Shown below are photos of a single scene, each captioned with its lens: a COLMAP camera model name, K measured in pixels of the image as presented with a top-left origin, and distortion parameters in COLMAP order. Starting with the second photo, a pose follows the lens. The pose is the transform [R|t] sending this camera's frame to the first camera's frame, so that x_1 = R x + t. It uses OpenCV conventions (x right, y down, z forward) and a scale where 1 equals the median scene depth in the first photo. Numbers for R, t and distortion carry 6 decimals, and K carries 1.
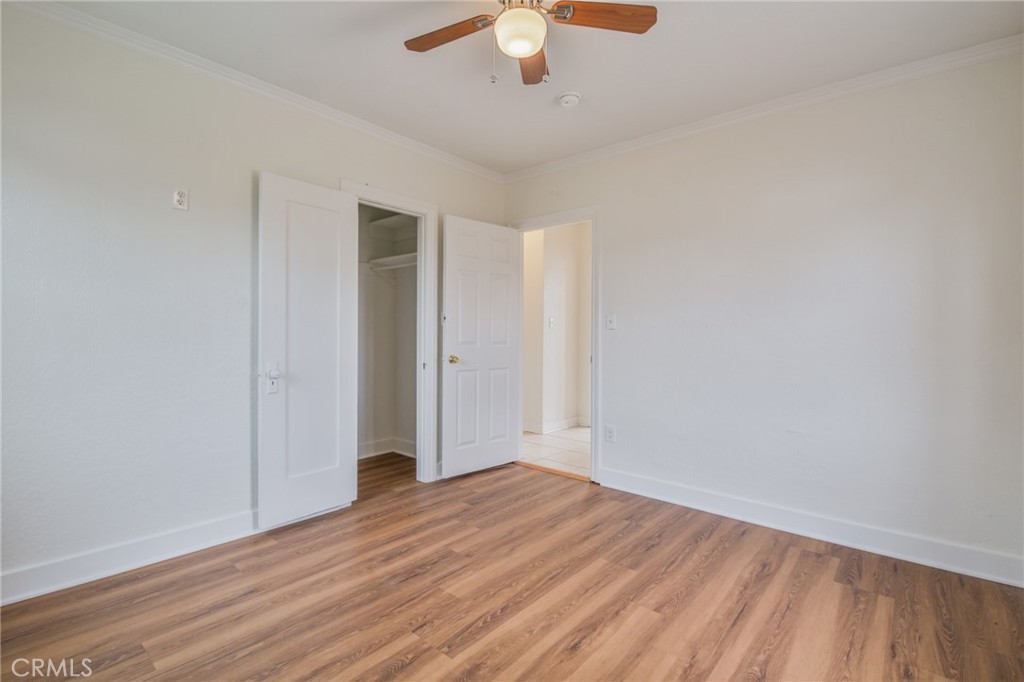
lens RADIAL K [[468.3, 0, 512.1], [0, 468.3, 333.9], [0, 0, 1]] dist [-0.001463, -0.009418]
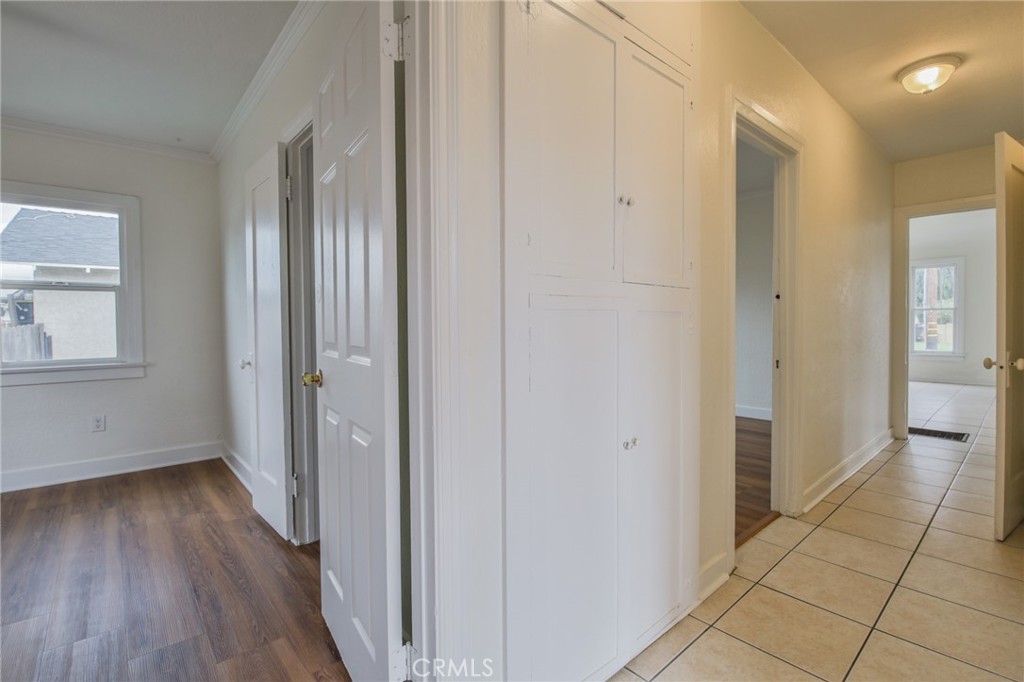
lens RADIAL K [[468.3, 0, 512.1], [0, 468.3, 333.9], [0, 0, 1]] dist [-0.001463, -0.009418]
pose [[-0.149220, 0.019086, -0.988620, 0.581851], [0.008243, 0.999803, 0.018058, 0.007327], [0.988770, -0.005454, -0.149348, 2.363045]]
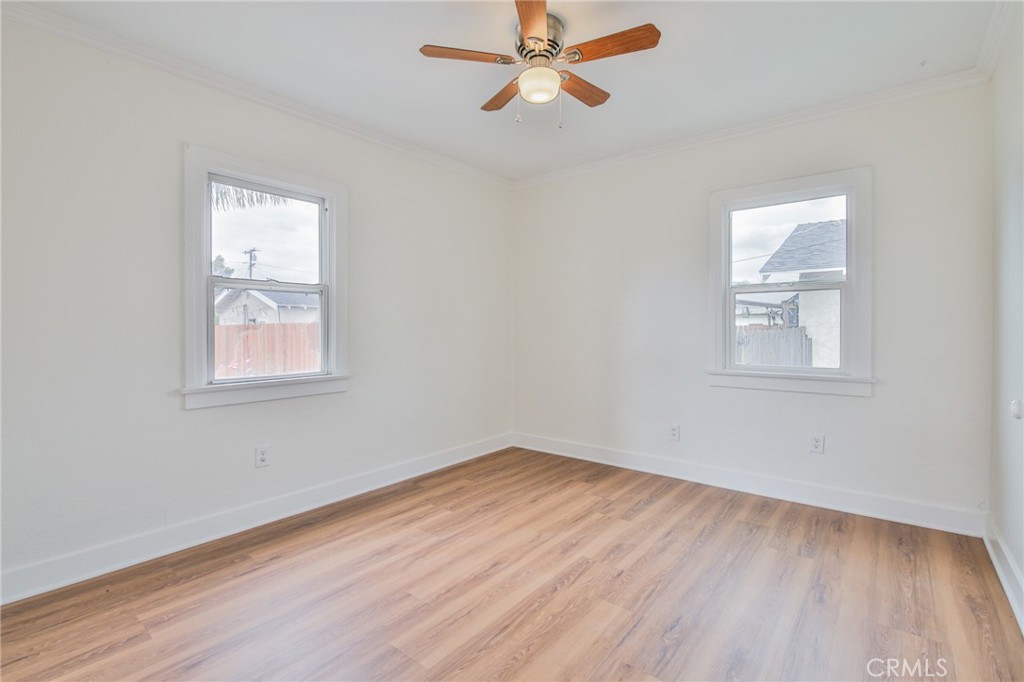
lens RADIAL K [[468.3, 0, 512.1], [0, 468.3, 333.9], [0, 0, 1]] dist [-0.001463, -0.009418]
pose [[-0.999543, -0.005170, -0.029793, 0.112571], [-0.005482, 0.999931, 0.010404, -0.003546], [0.029737, 0.010563, -0.999502, 2.033880]]
